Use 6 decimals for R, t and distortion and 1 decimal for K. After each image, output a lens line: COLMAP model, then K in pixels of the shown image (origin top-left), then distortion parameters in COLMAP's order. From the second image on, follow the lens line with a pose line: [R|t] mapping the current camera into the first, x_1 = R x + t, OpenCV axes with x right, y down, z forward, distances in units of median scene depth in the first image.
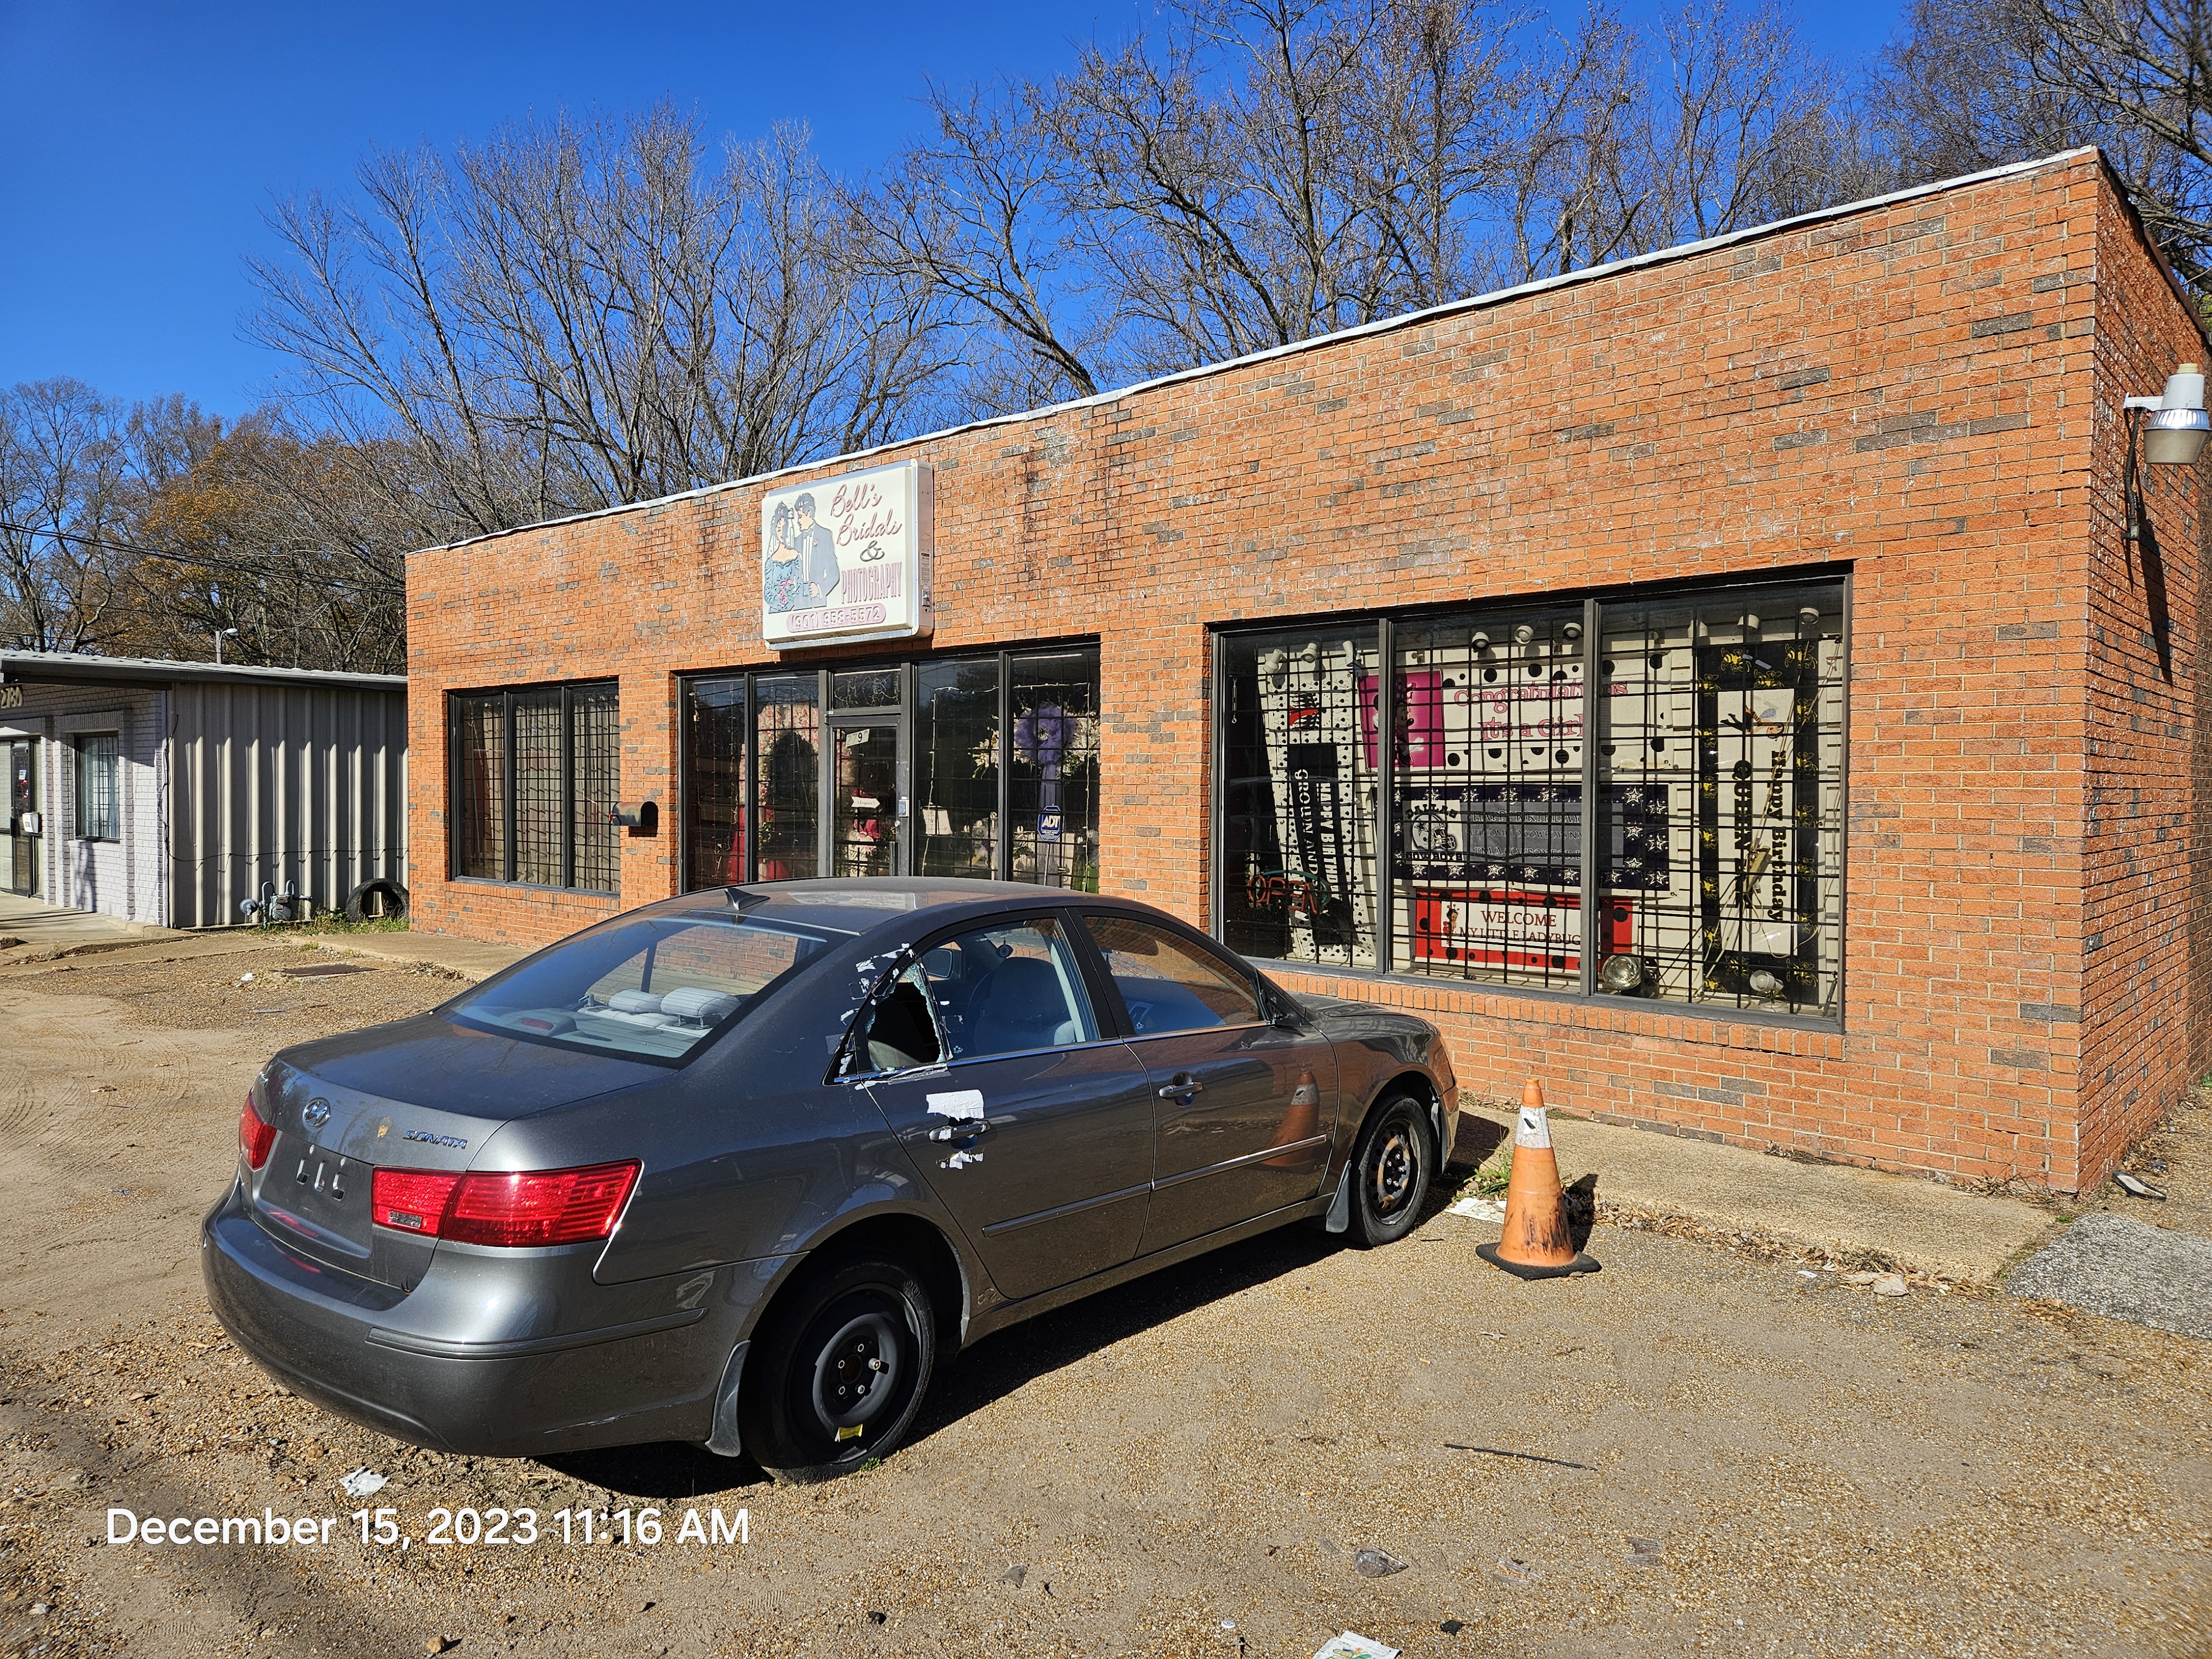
lens RADIAL K [[1474.5, 0, 1069.1], [0, 1474.5, 824.4], [0, 0, 1]] dist [0.079025, -0.057091]
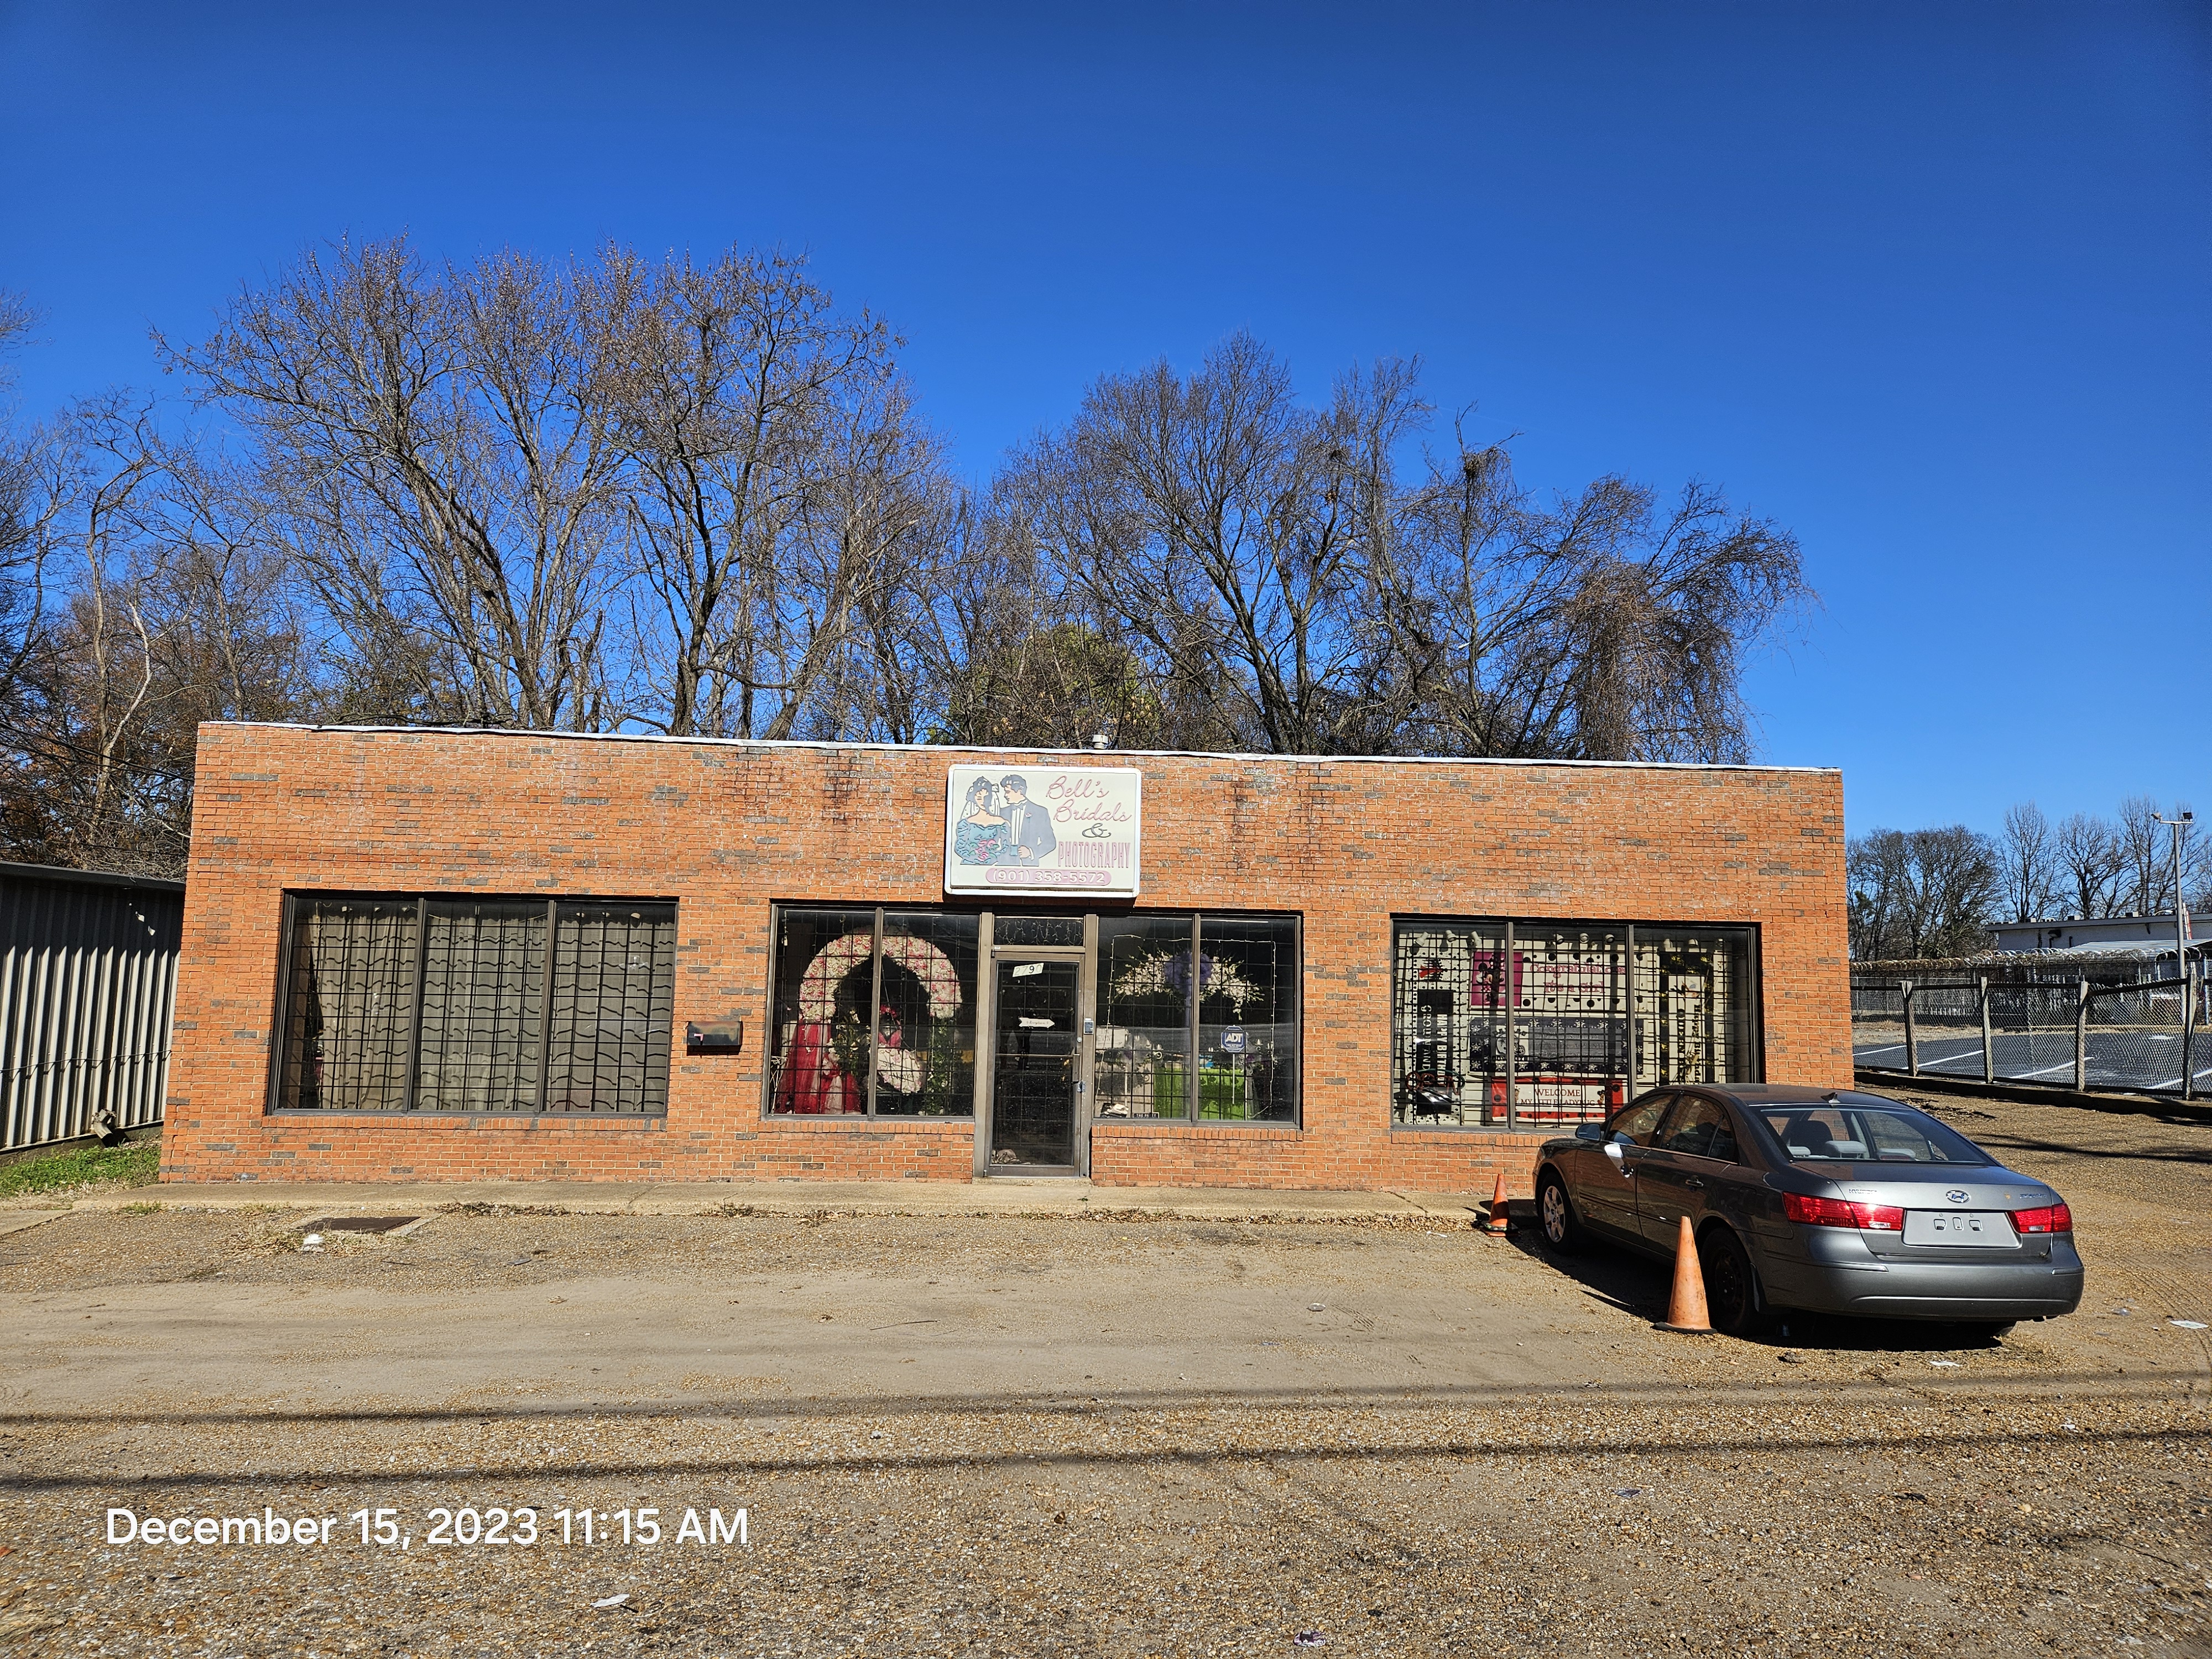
lens RADIAL K [[1474.5, 0, 1094.9], [0, 1474.5, 827.6], [0, 0, 1]] dist [0.079025, -0.057091]
pose [[0.696094, 0.082682, 0.713174, -1.393918], [0.001078, 0.993225, -0.116203, -0.046336], [-0.717950, 0.081657, 0.691288, 0.128298]]
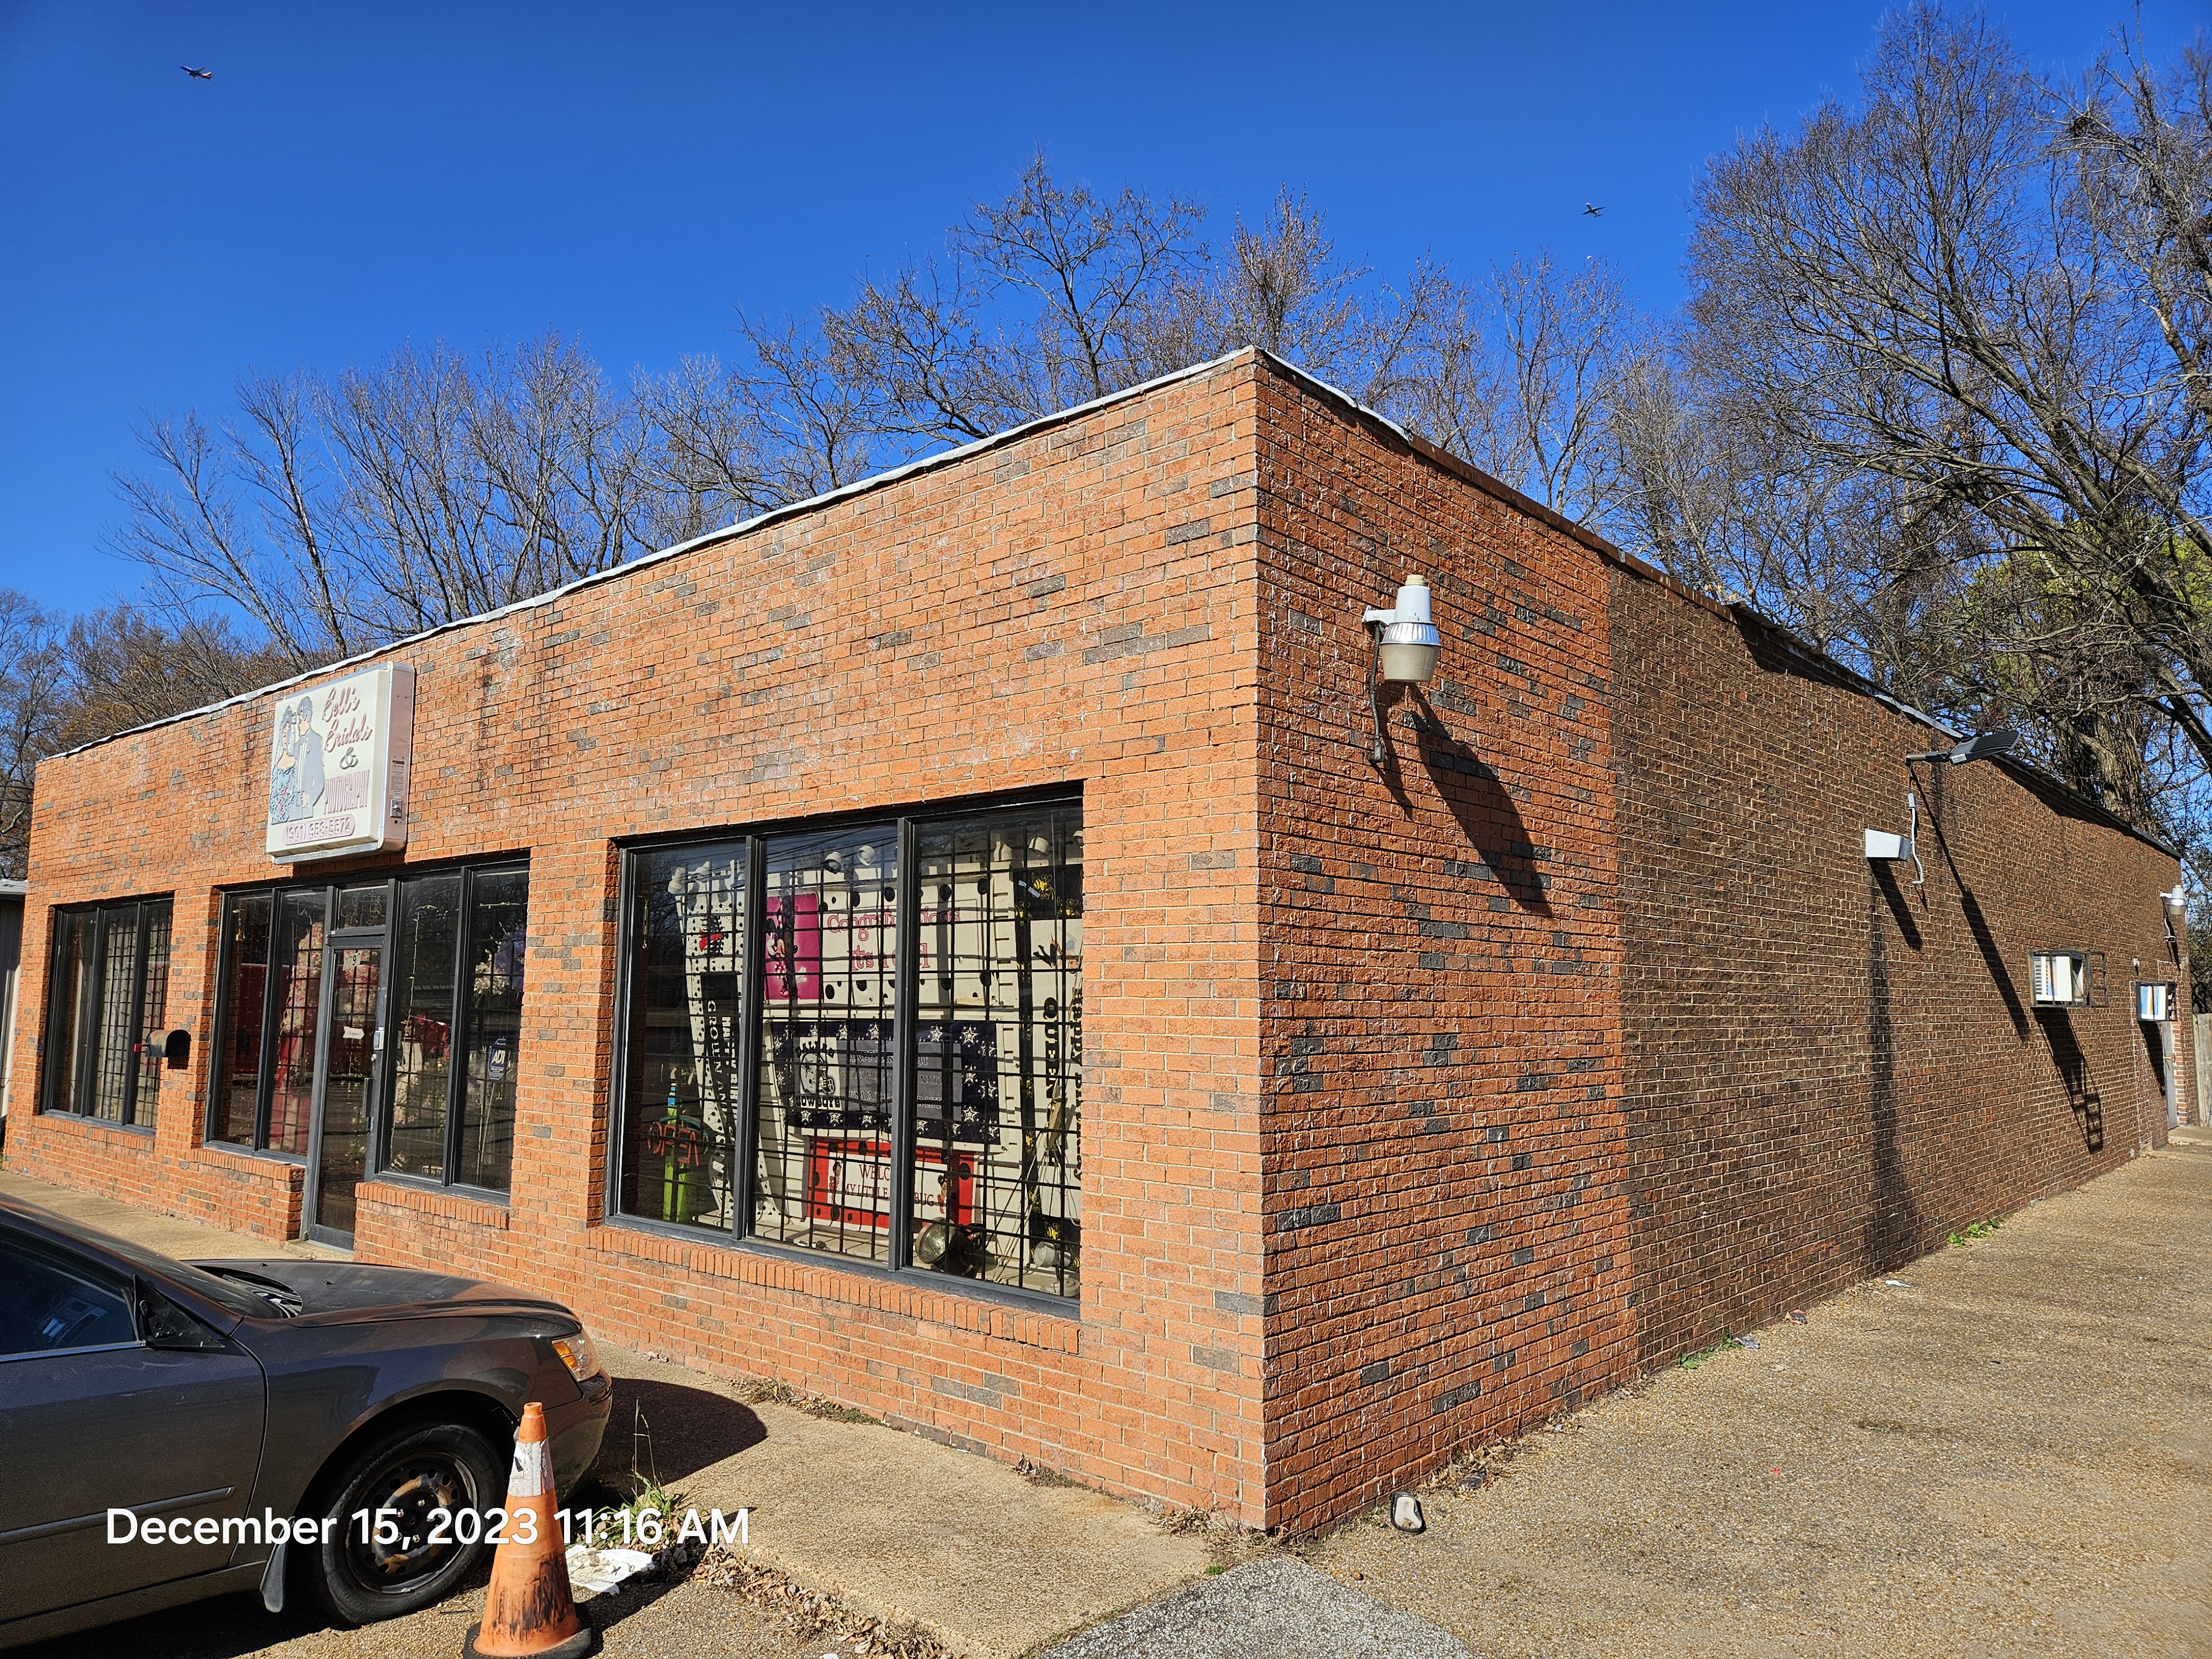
lens RADIAL K [[1474.5, 0, 1091.1], [0, 1474.5, 833.7], [0, 0, 1]] dist [0.079025, -0.057091]
pose [[0.999675, 0.006805, 0.024569, 0.398899], [-0.003422, 0.990808, -0.135231, -0.018223], [-0.025263, 0.135103, 0.990509, 0.095546]]
